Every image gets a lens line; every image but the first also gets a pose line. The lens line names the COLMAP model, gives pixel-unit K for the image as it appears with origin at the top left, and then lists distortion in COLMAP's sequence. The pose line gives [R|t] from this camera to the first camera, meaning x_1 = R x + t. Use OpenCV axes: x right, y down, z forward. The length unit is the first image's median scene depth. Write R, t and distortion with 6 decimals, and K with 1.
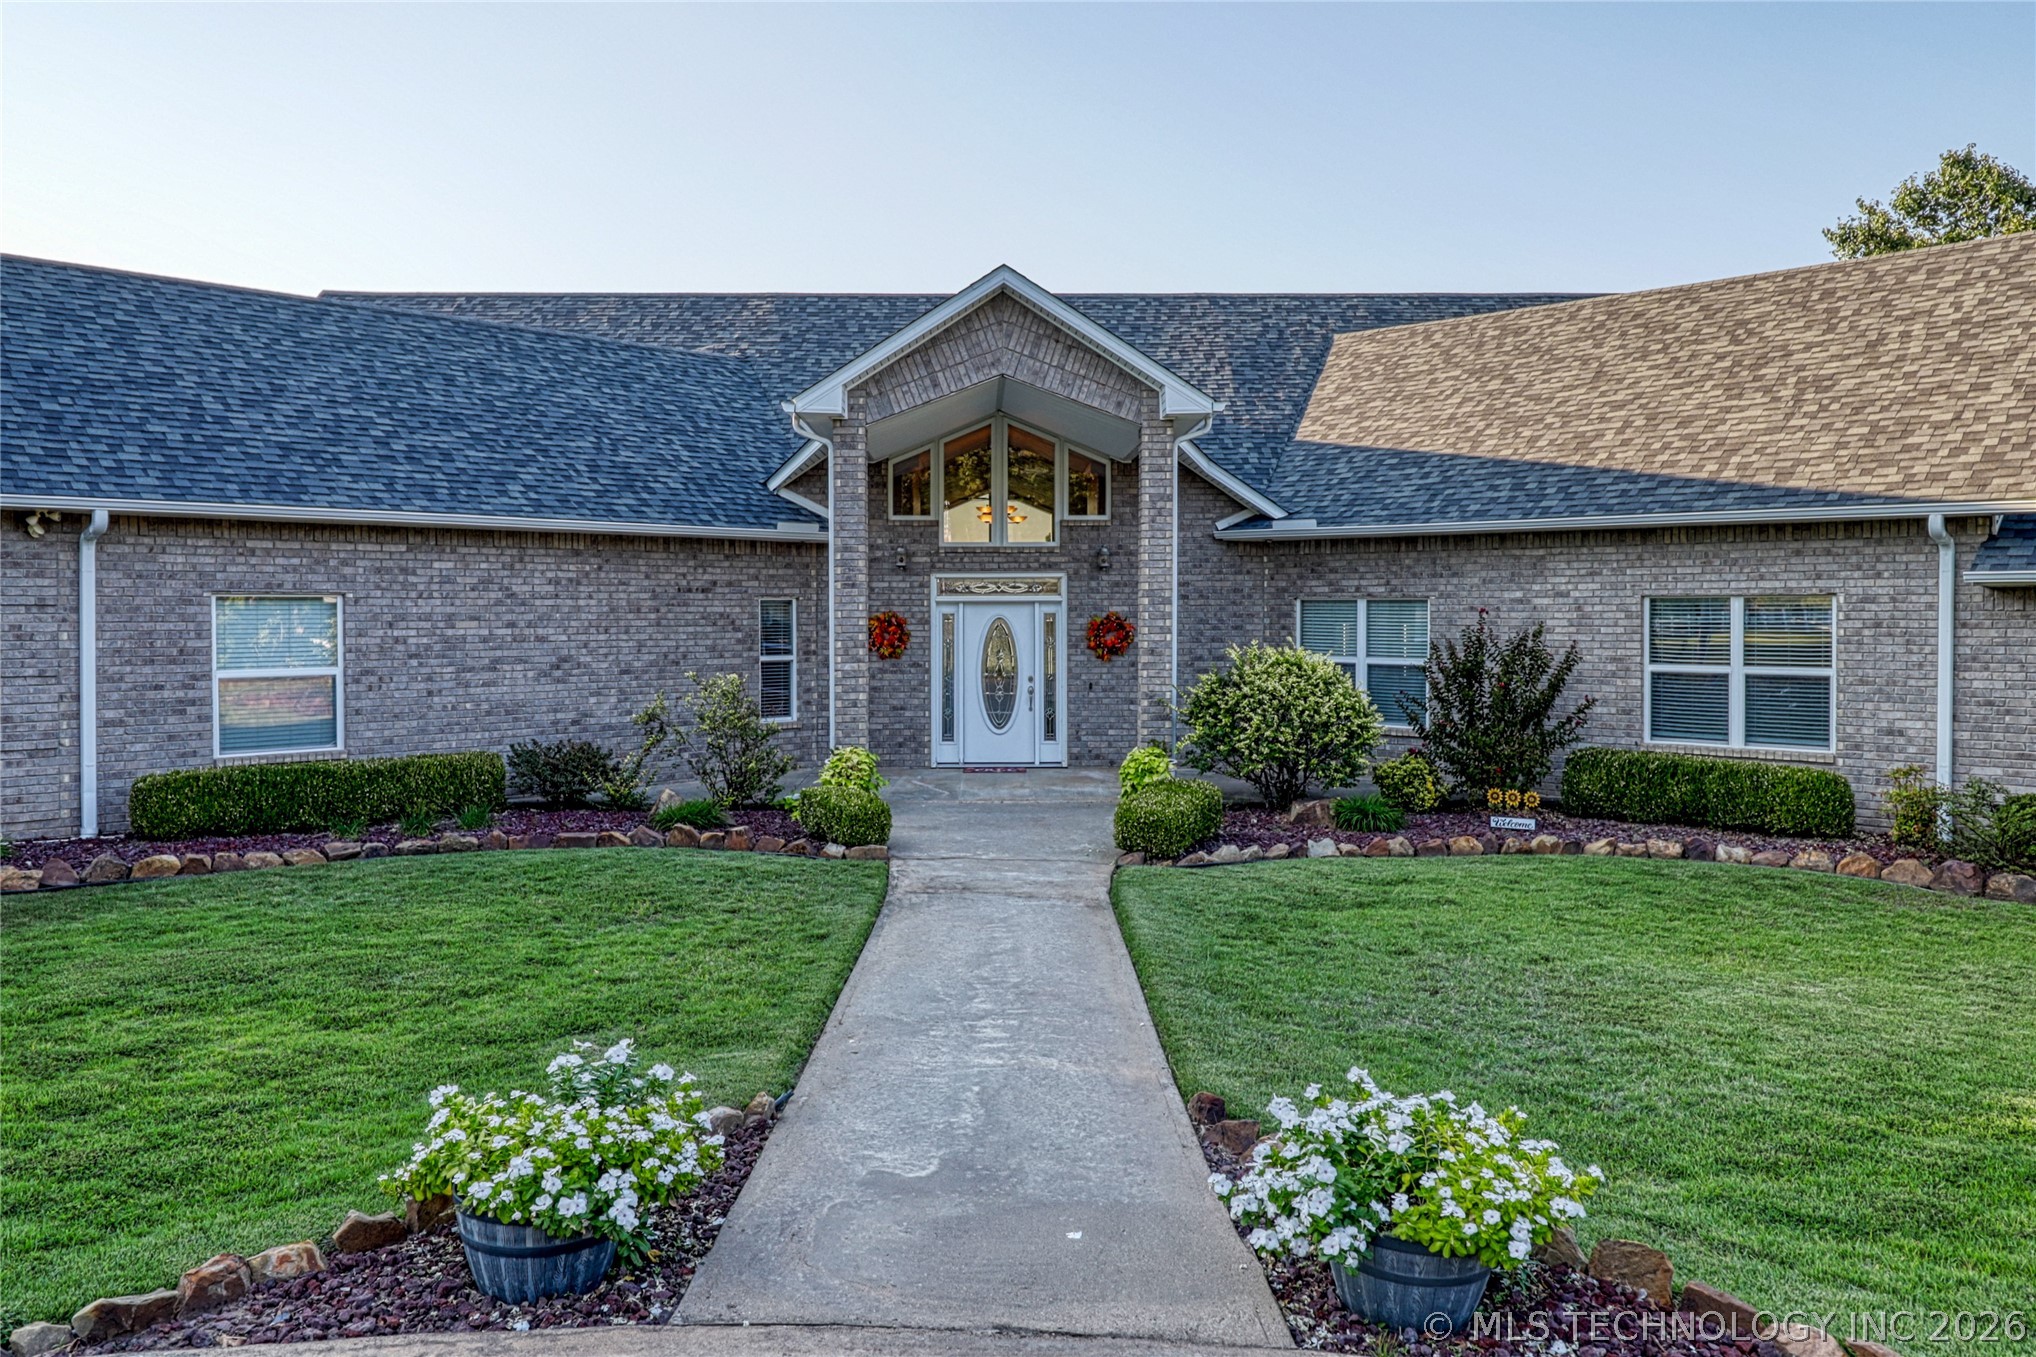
lens RADIAL K [[1572.8, 0, 969.6], [0, 1572.8, 619.1], [0, 0, 1]] dist [-0.000637, 0.002130]
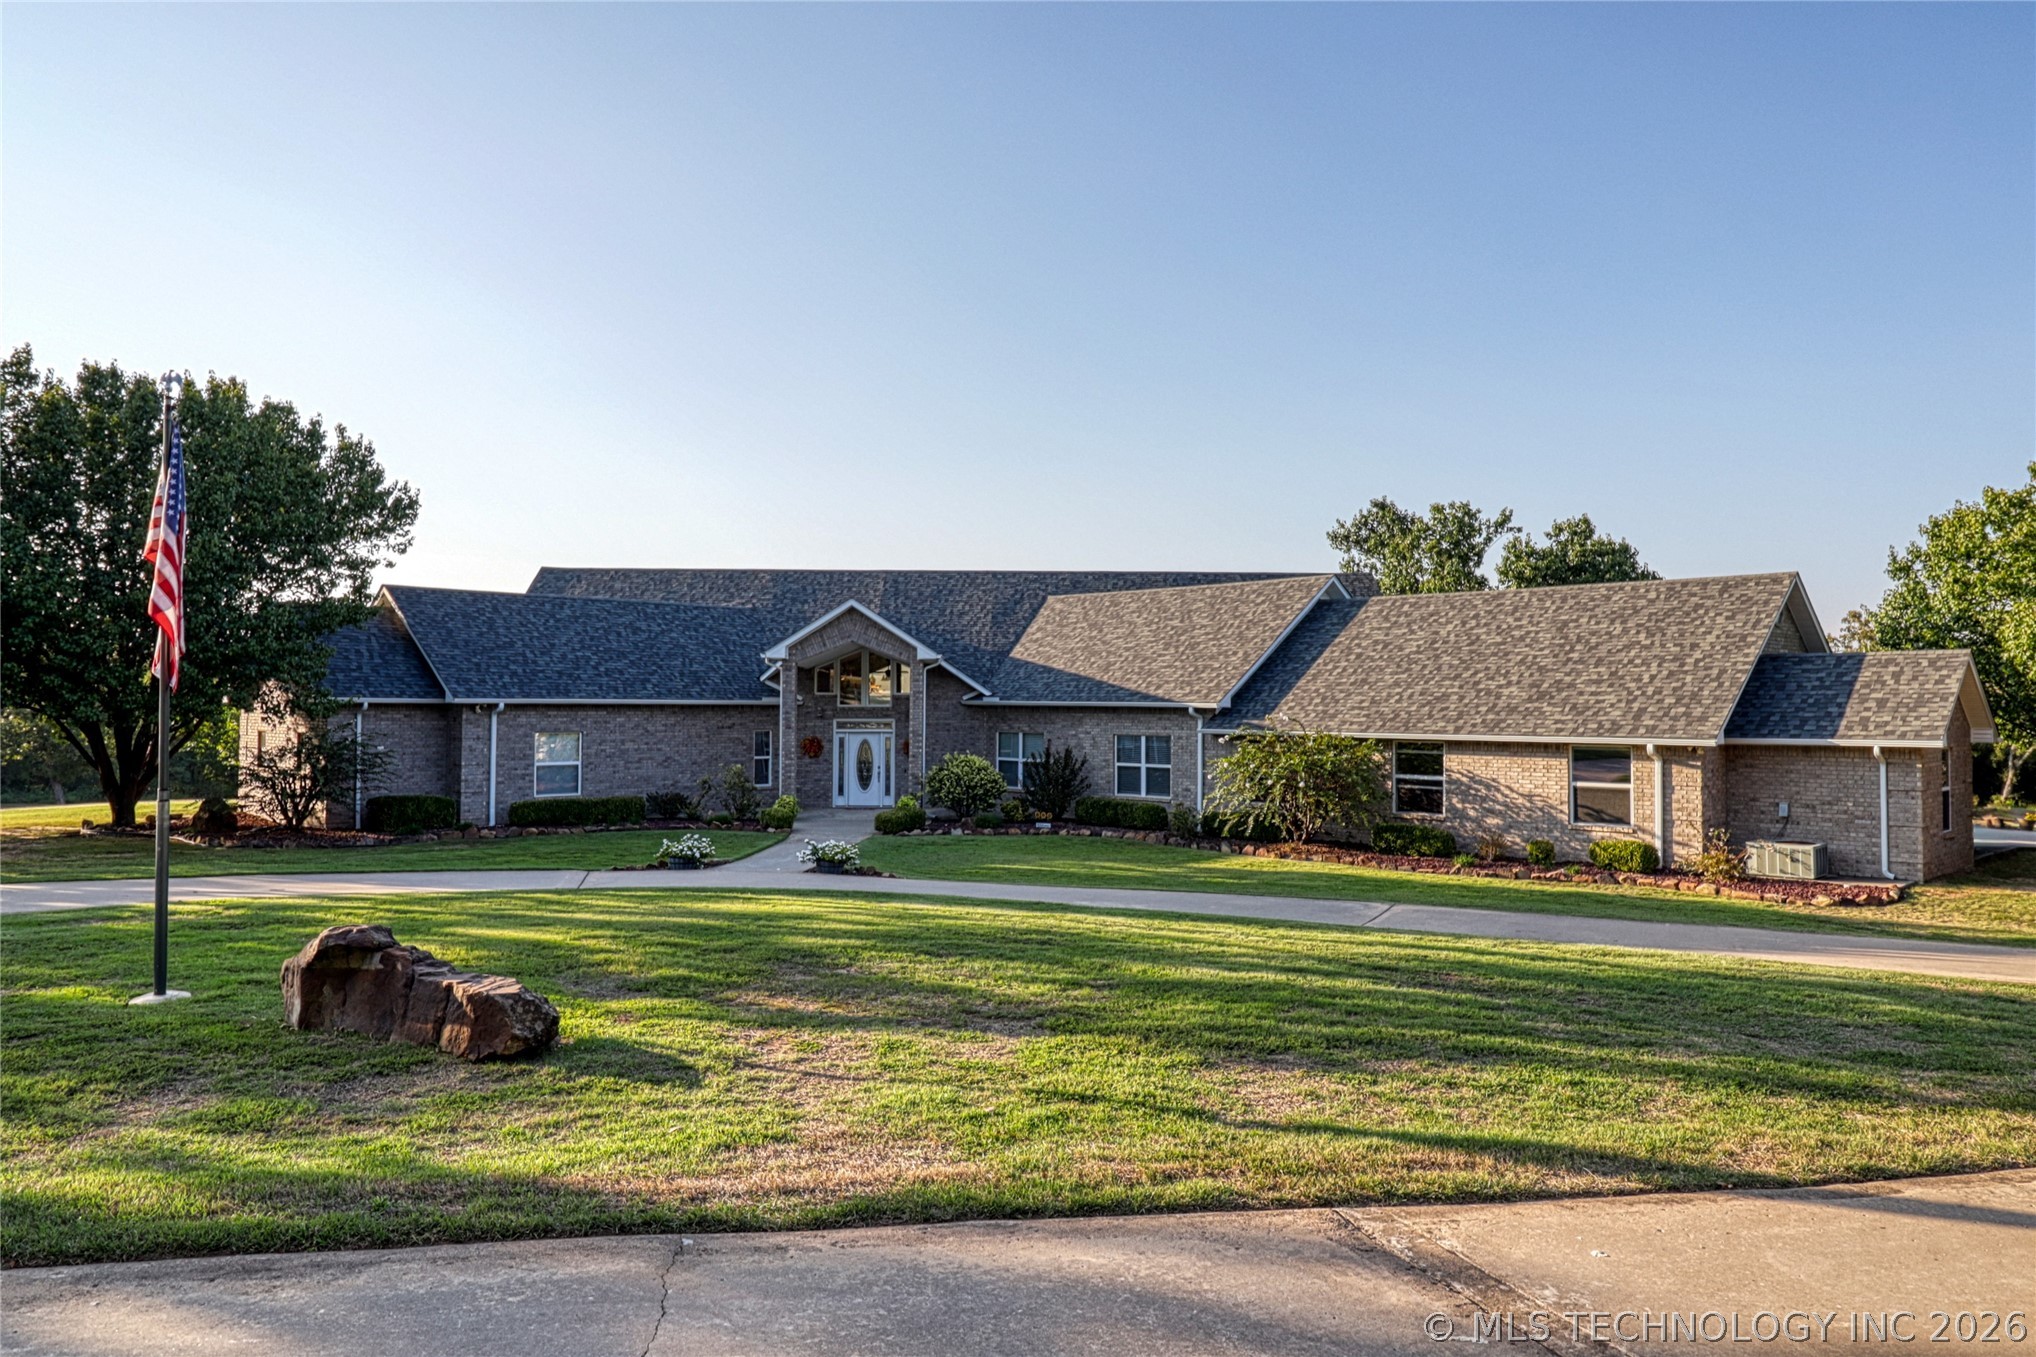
lens RADIAL K [[1364.1, 0, 1003.6], [0, 1364.1, 636.0], [0, 0, 1]] dist [-0.005314, 0.005479]
pose [[0.999903, 0.006136, 0.012533, 0.224753], [-0.005423, 0.998407, -0.056162, -0.046387], [-0.012858, 0.056088, 0.998343, -1.090744]]
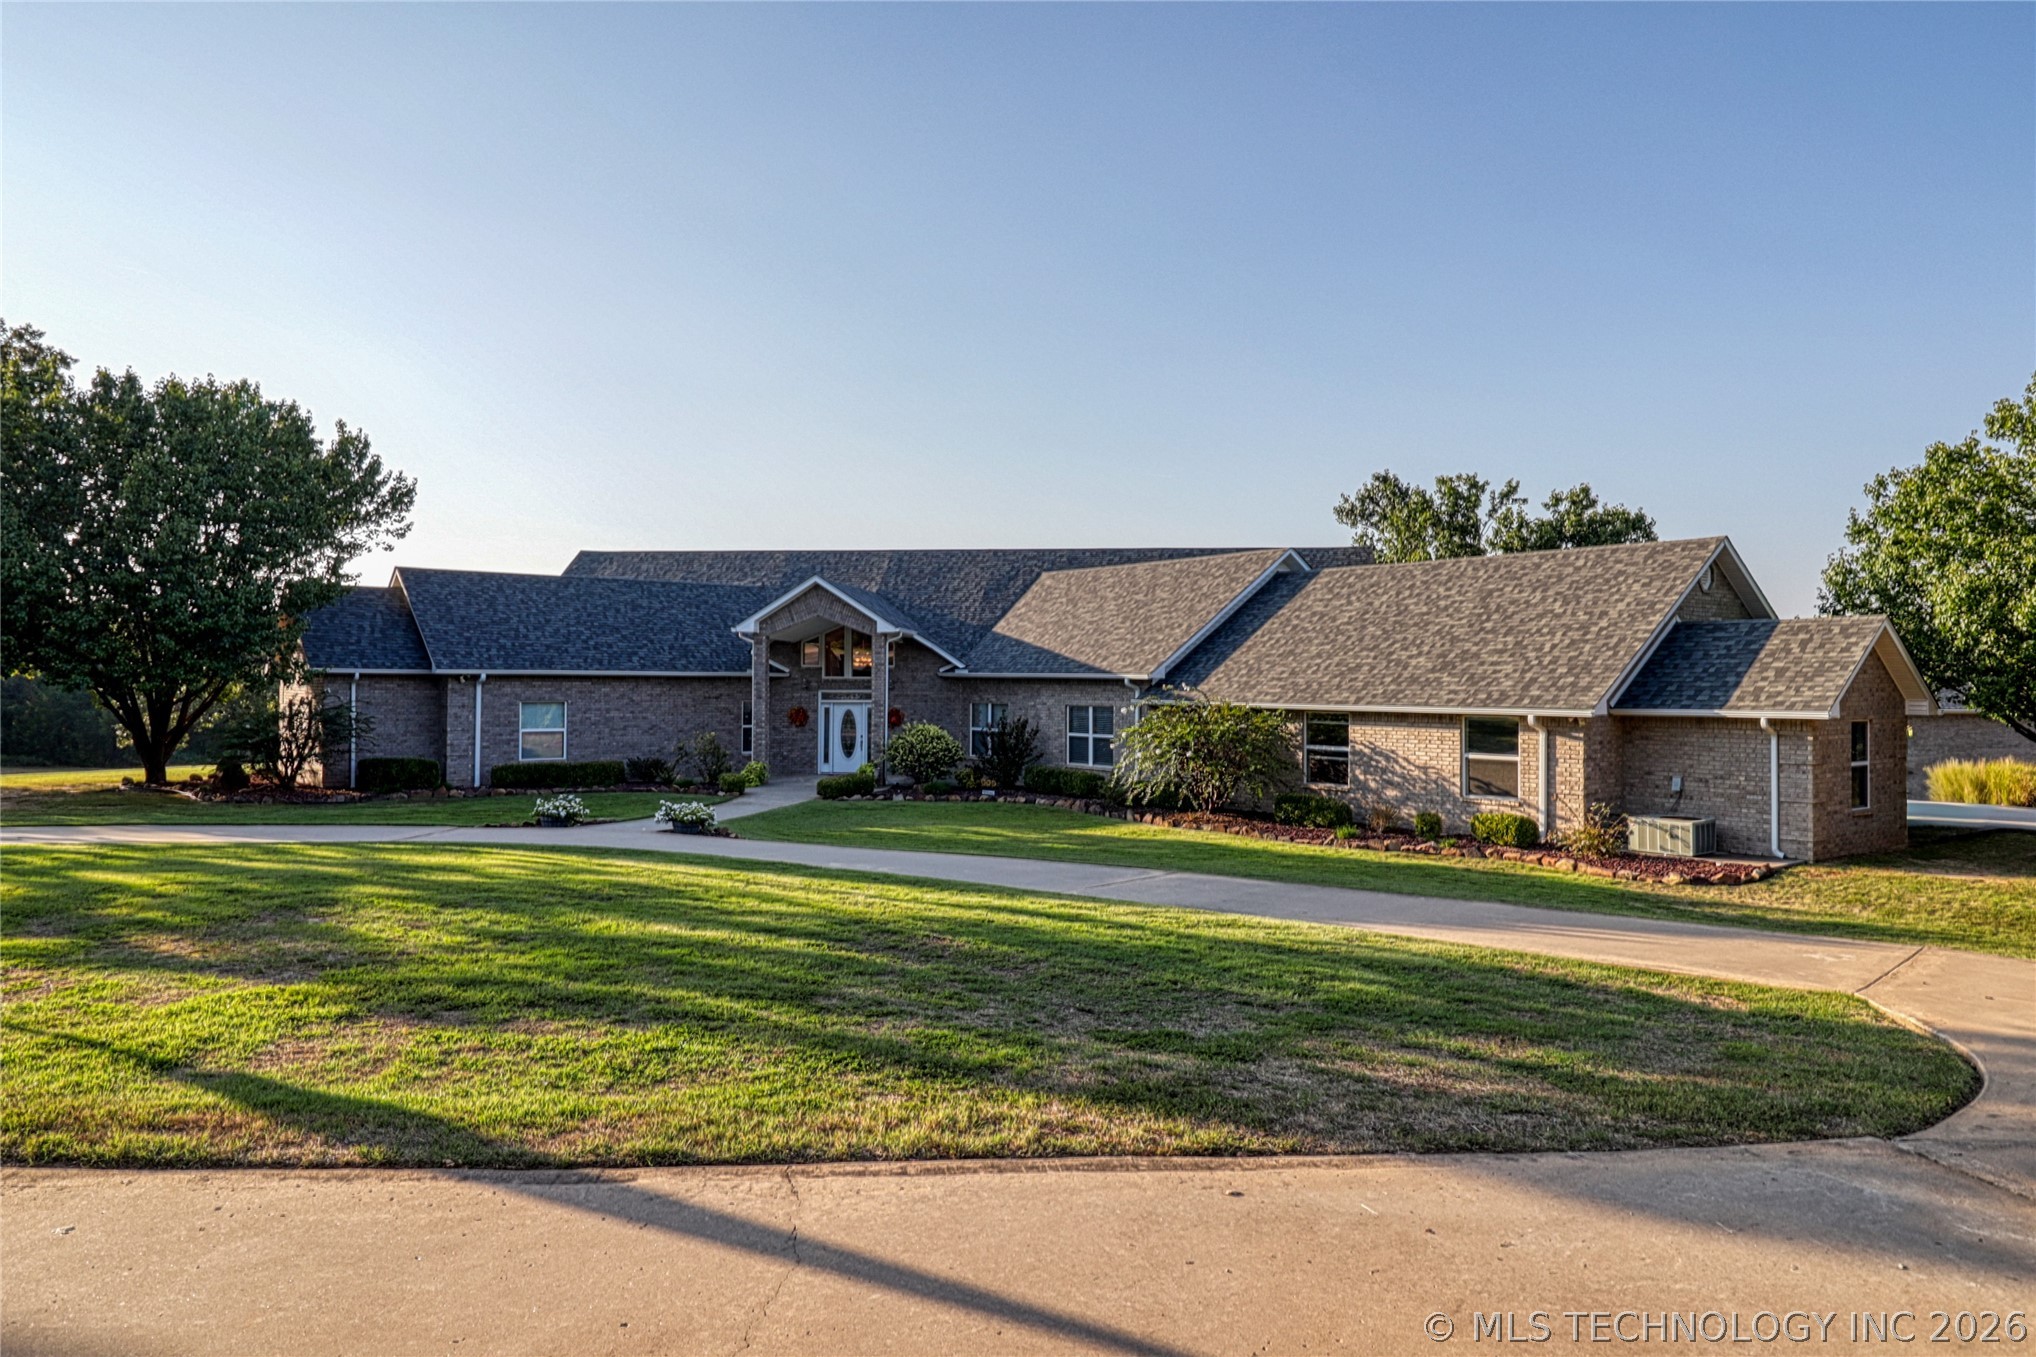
lens RADIAL K [[1293.1, 0, 996.0], [0, 1293.1, 642.4], [0, 0, 1]] dist [-0.001598, -0.000137]
pose [[0.993152, 0.003250, -0.116783, 0.545049], [-0.007532, 0.999315, -0.036245, -0.038703], [0.116585, 0.036877, 0.992496, -1.031675]]
